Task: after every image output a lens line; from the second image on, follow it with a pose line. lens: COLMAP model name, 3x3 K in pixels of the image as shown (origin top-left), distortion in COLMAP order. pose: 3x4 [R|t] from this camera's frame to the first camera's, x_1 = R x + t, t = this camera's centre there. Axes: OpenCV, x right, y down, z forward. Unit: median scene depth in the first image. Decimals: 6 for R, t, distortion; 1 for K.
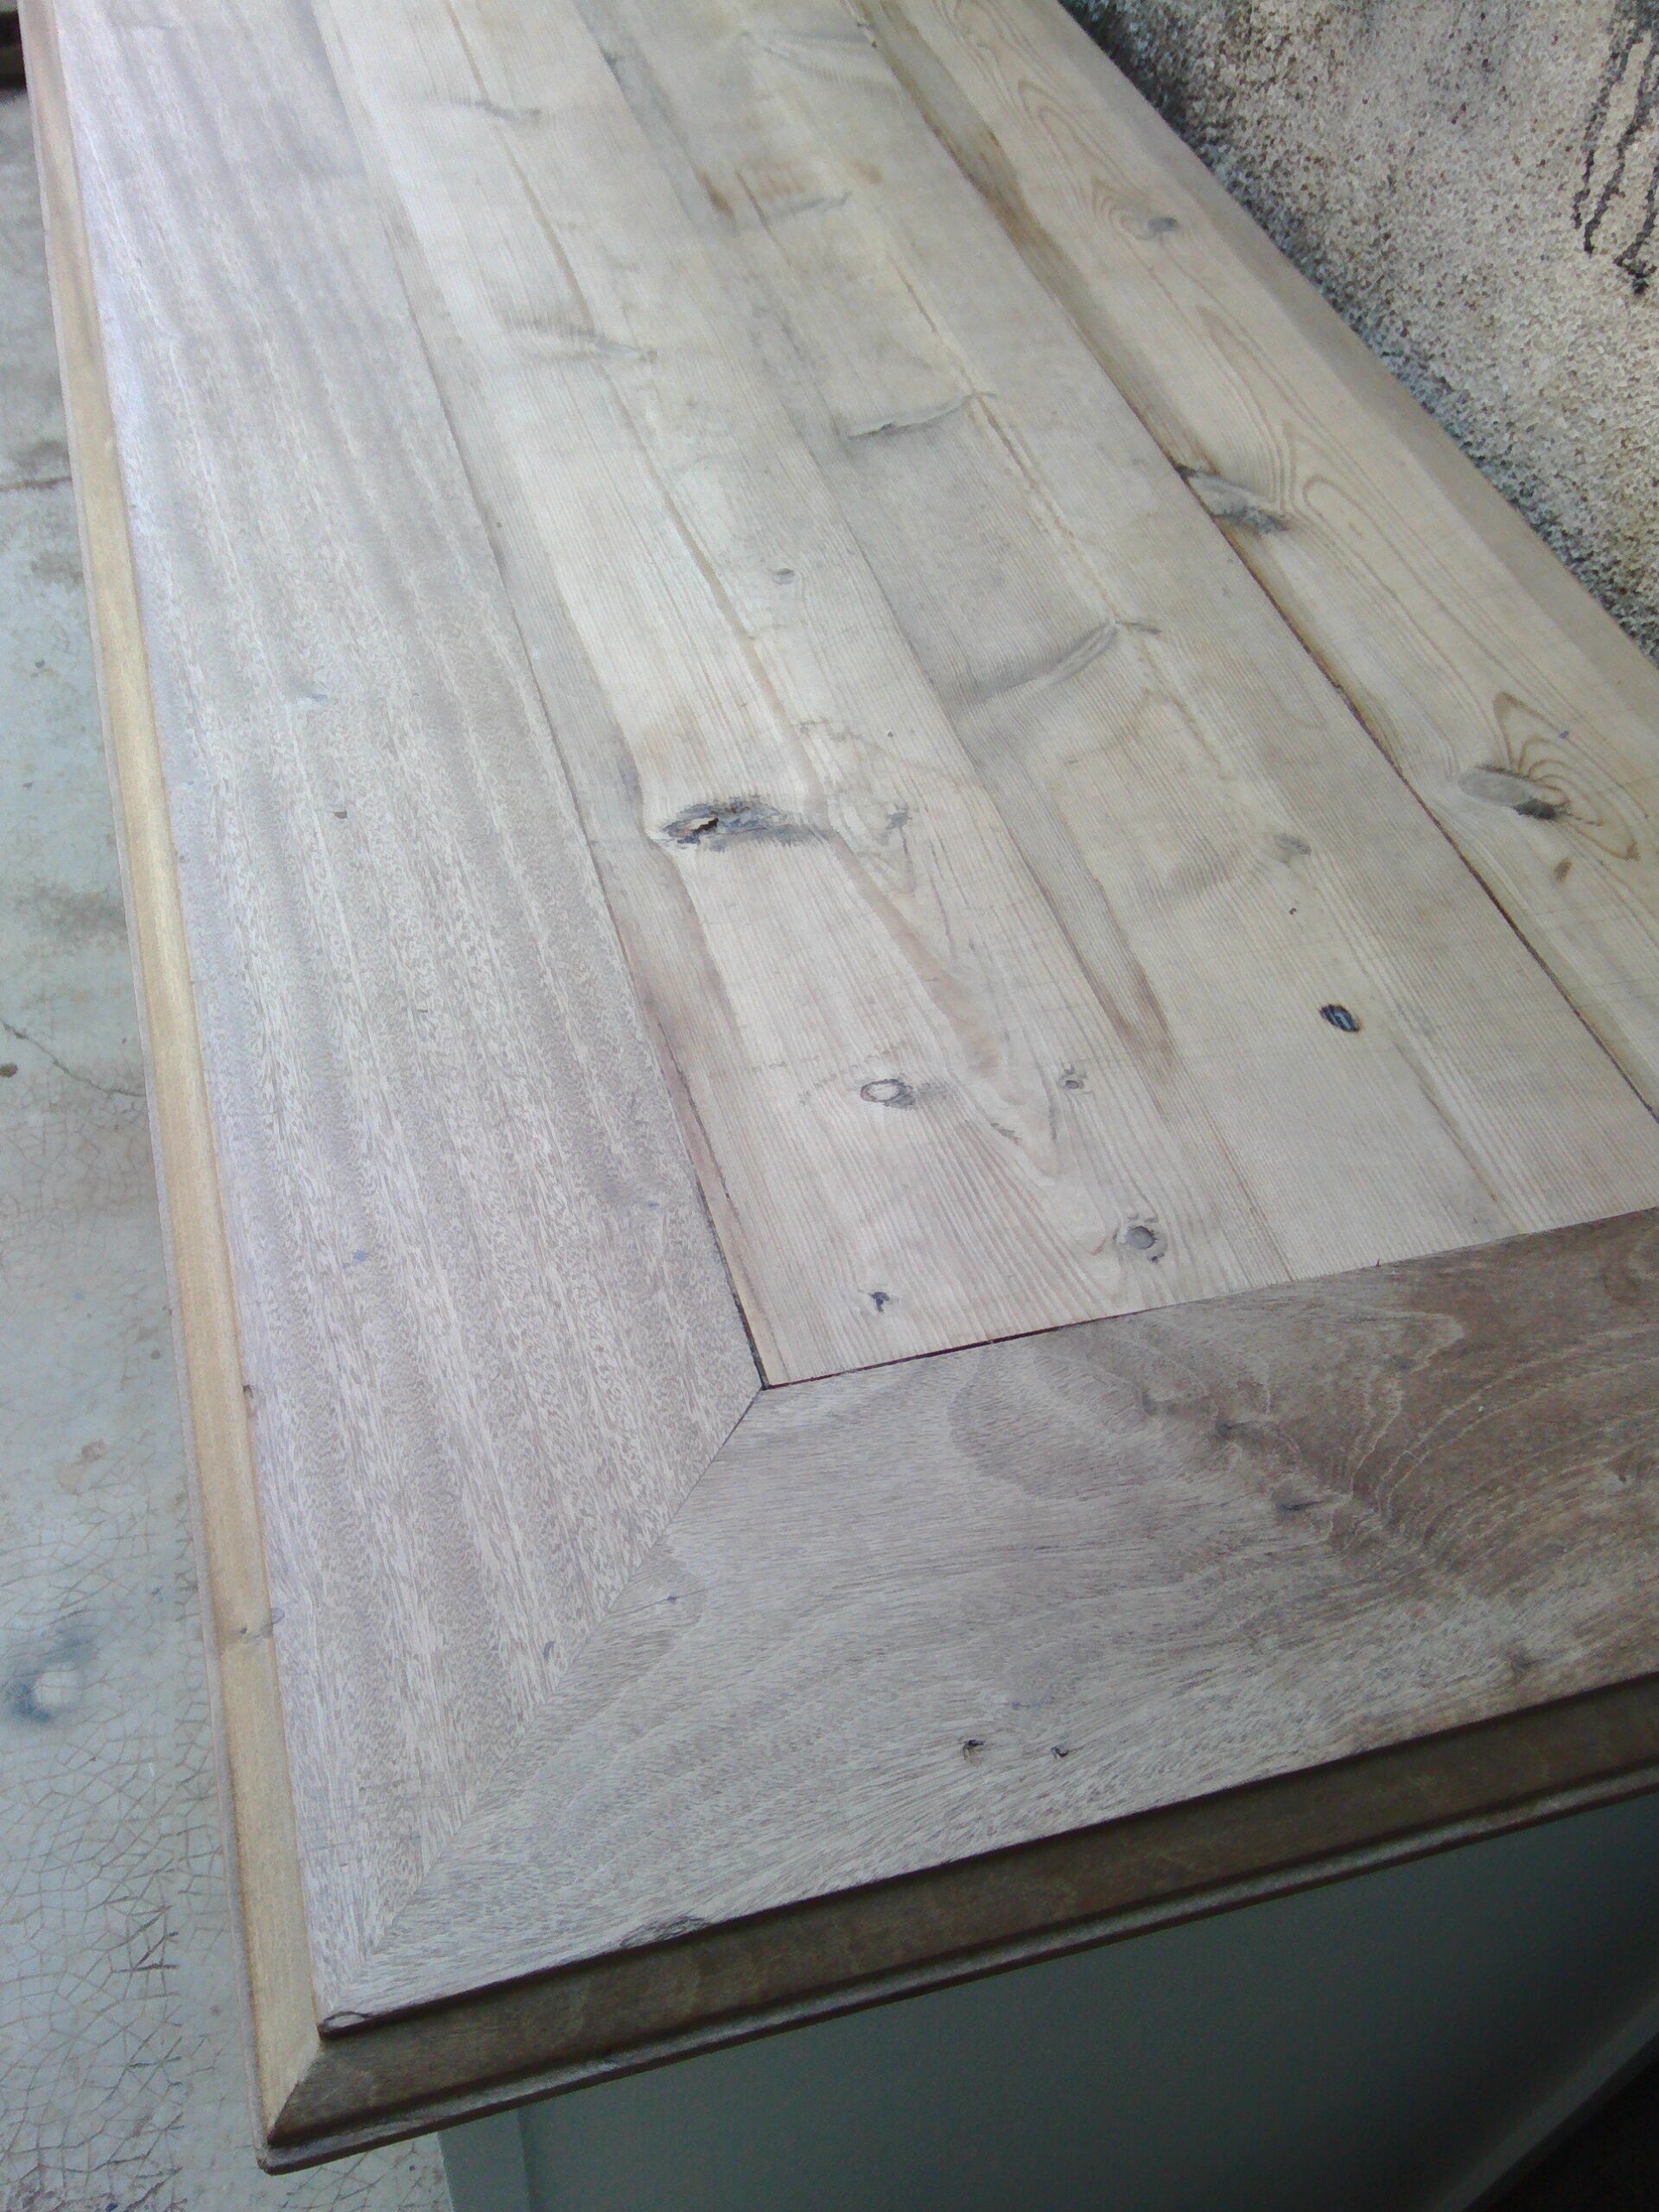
lens RADIAL K [[2115.5, 0, 742.4], [0, 2115.5, 1098.9], [0, 0, 1]] dist [0.007965, -0.000951]
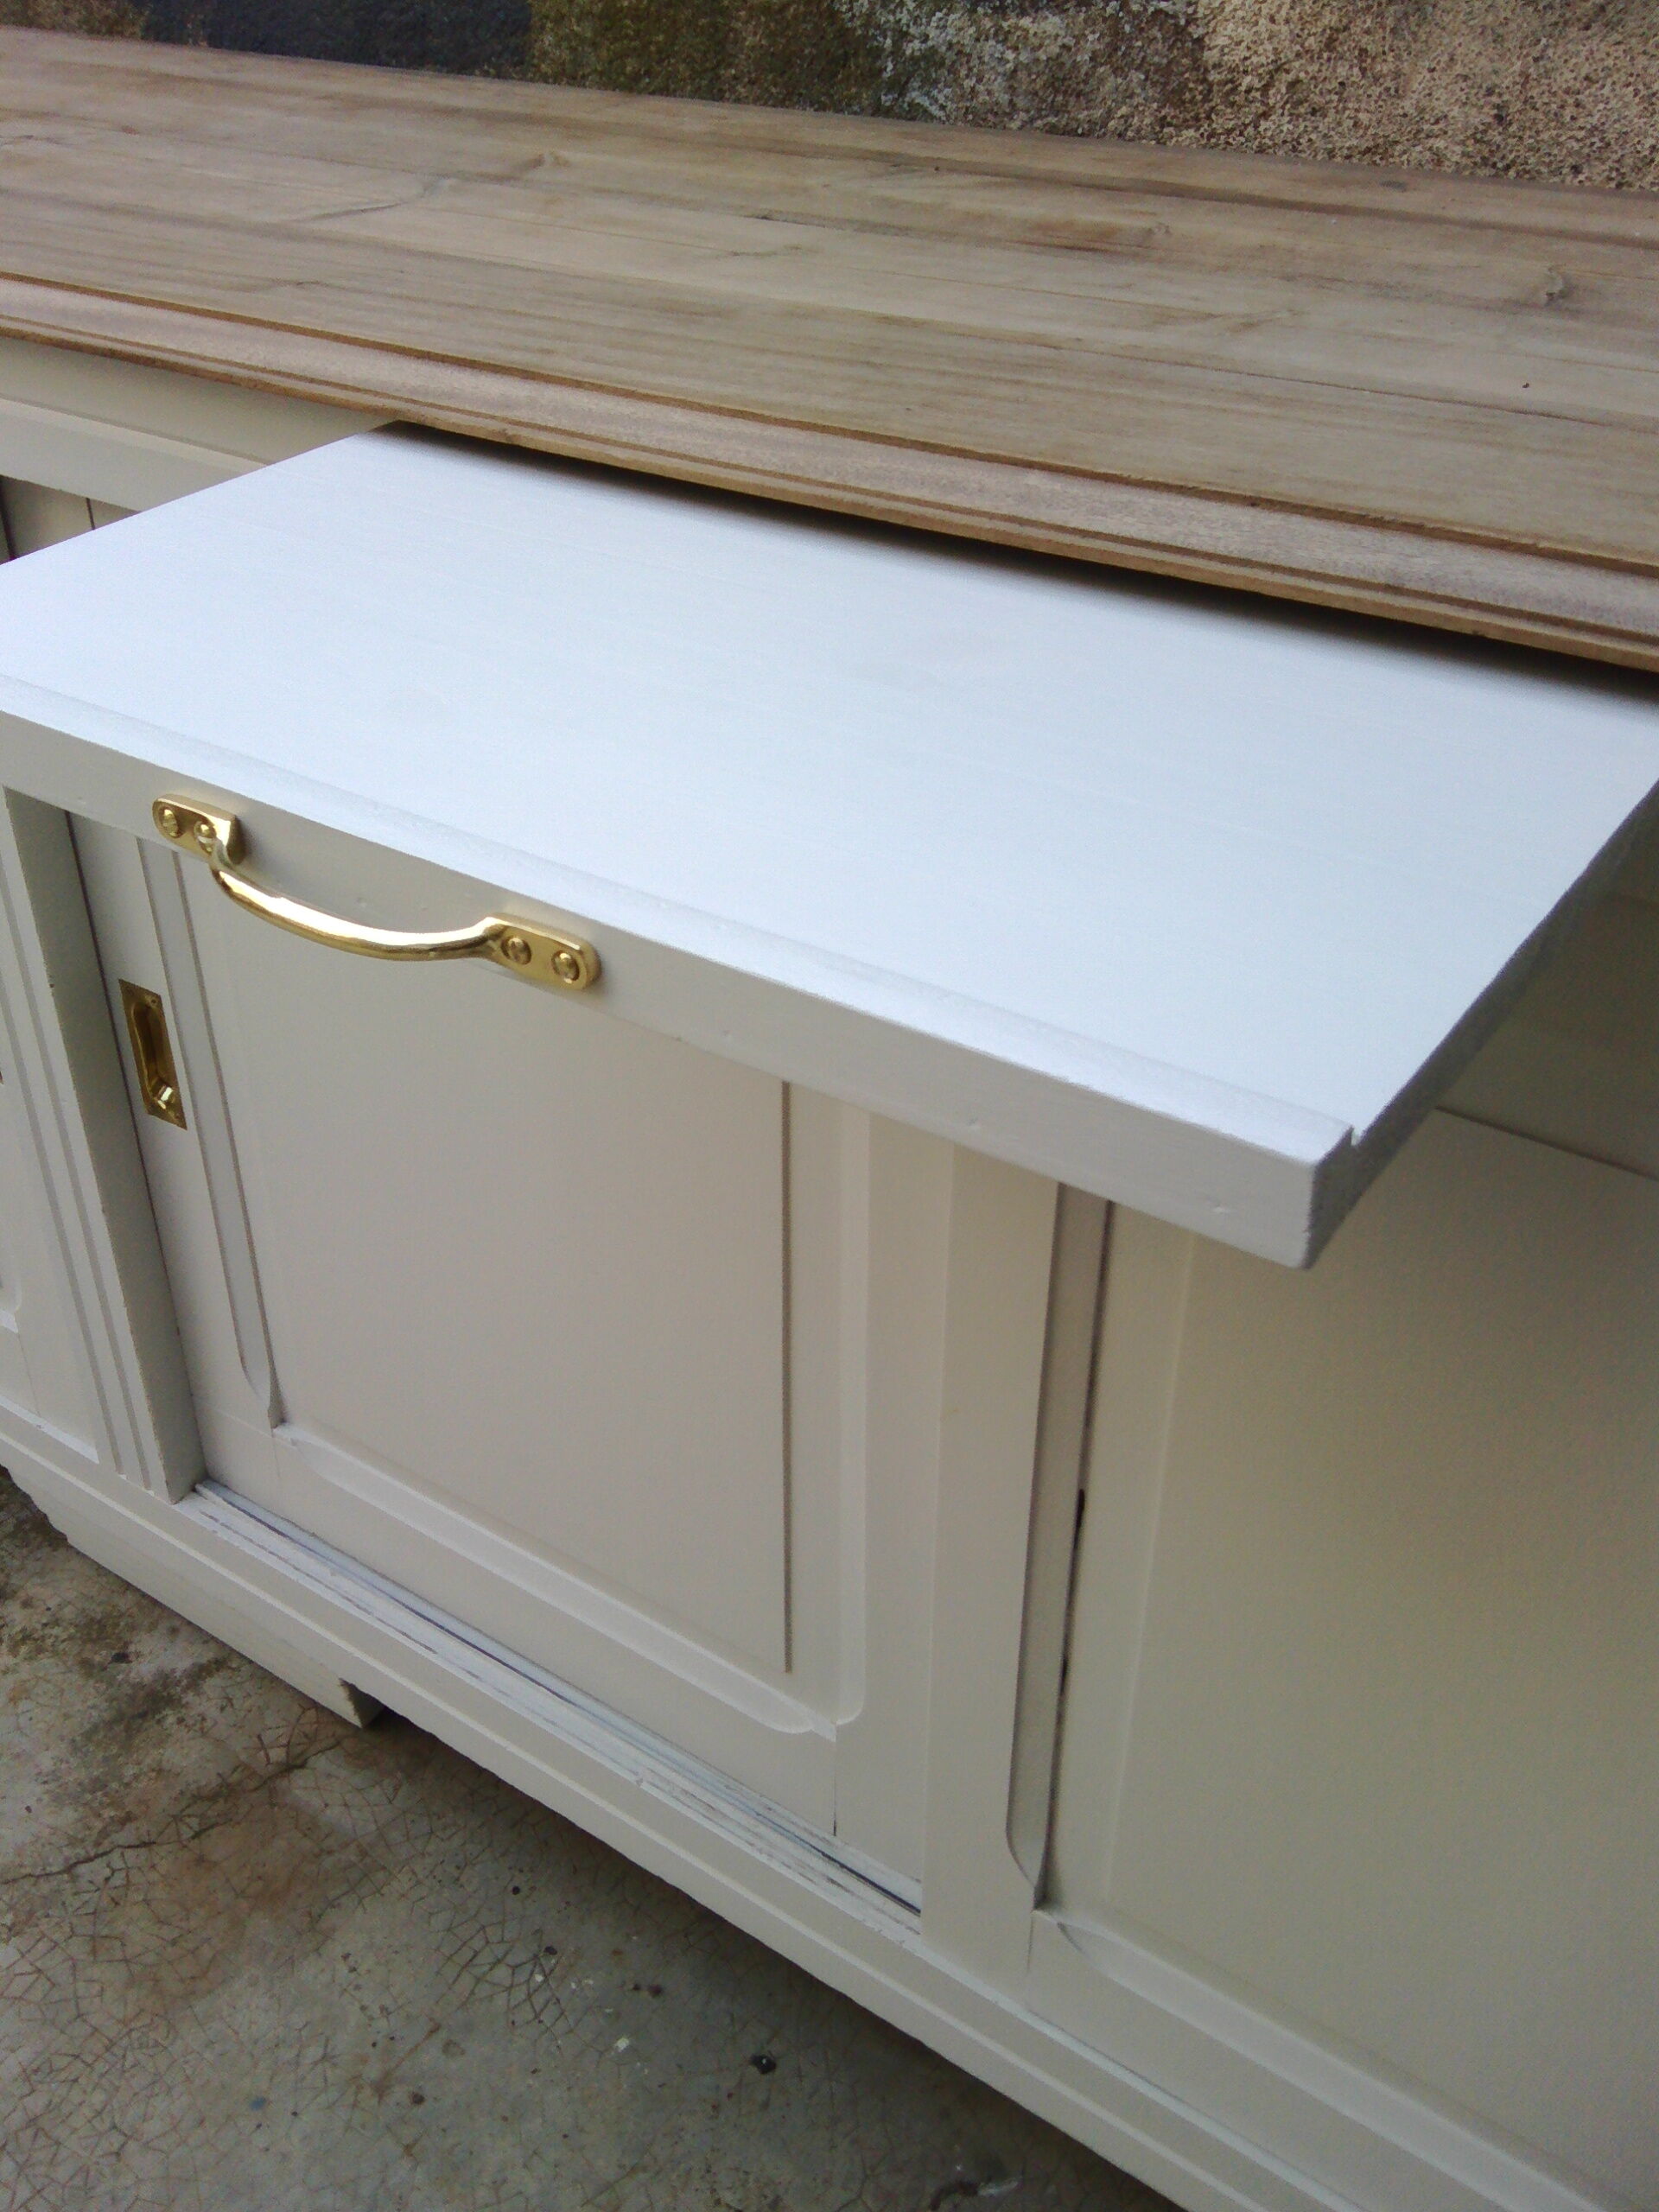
lens RADIAL K [[2093.5, 0, 735.7], [0, 2093.5, 1107.4], [0, 0, 1]] dist [0.054571, -0.091952]
pose [[0.775717, -0.380512, 0.503461, -0.720342], [0.498043, 0.859074, -0.118088, -0.056299], [-0.387576, 0.342348, 0.855910, 0.374044]]
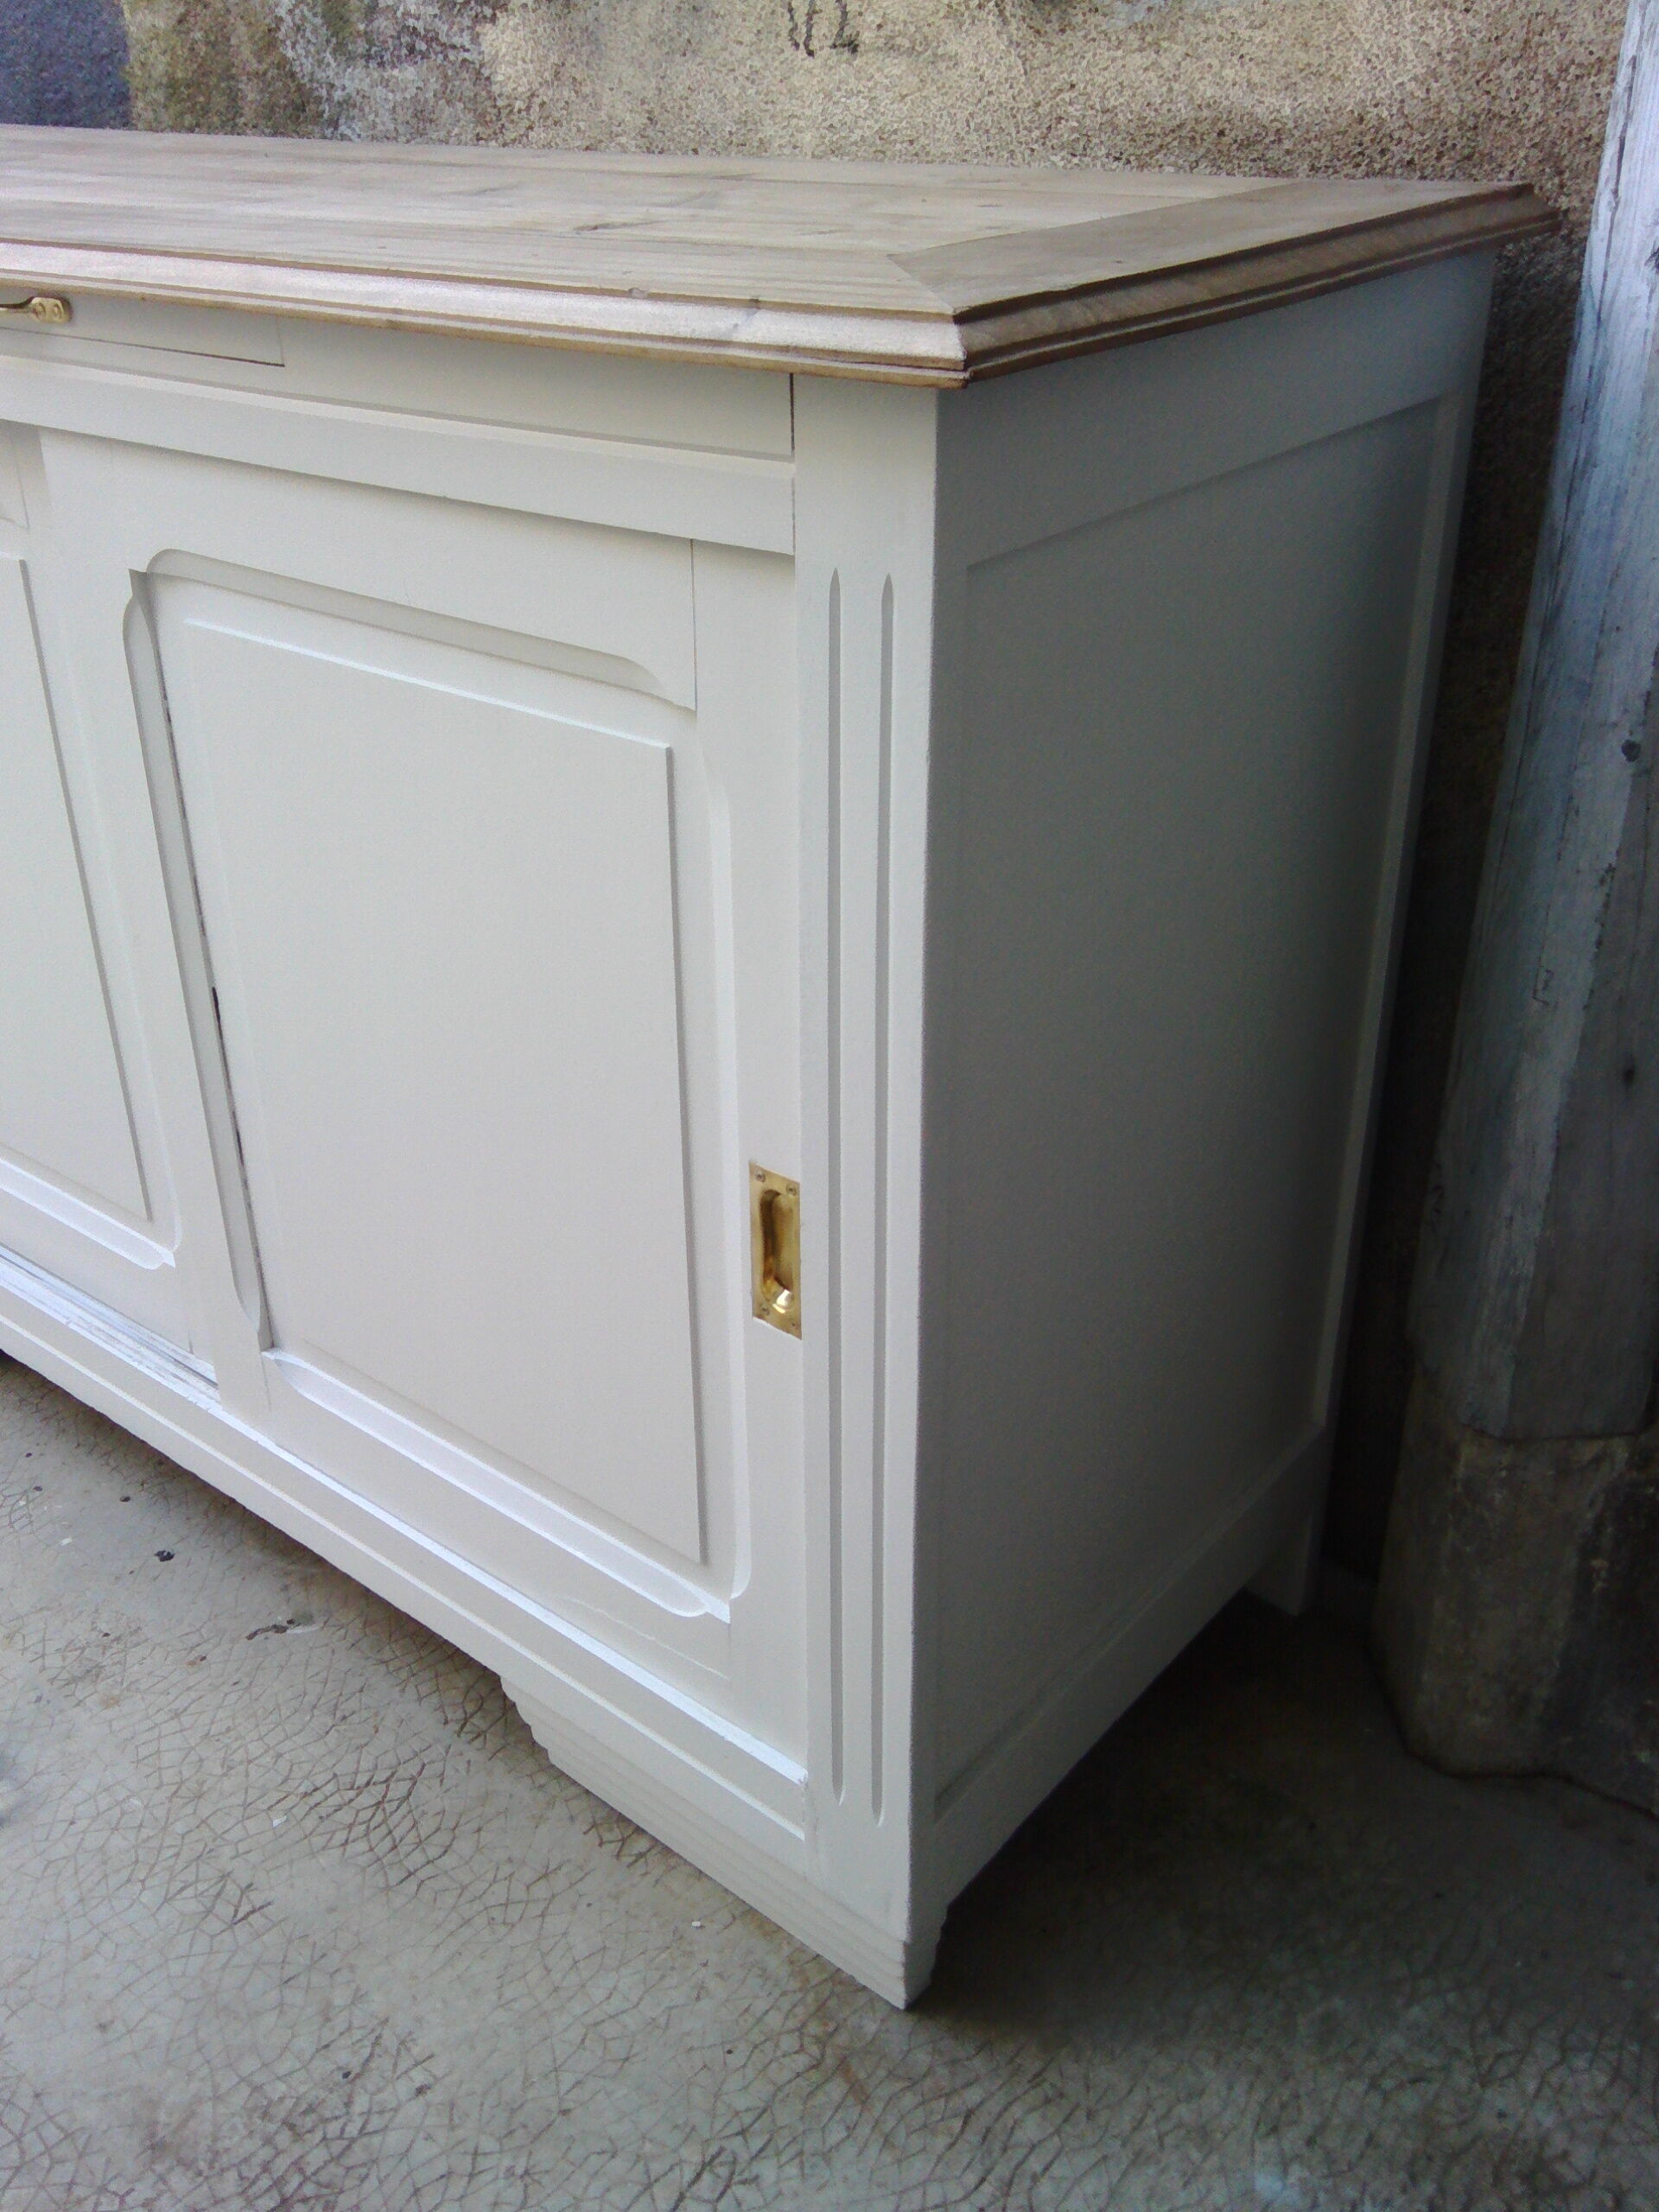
lens RADIAL K [[2115.5, 0, 742.4], [0, 2115.5, 1098.9], [0, 0, 1]] dist [0.007965, -0.000951]
pose [[0.823549, -0.313941, 0.472449, -0.593436], [0.459193, 0.857956, -0.230333, 0.570382], [-0.333029, 0.406636, 0.850728, -0.073321]]
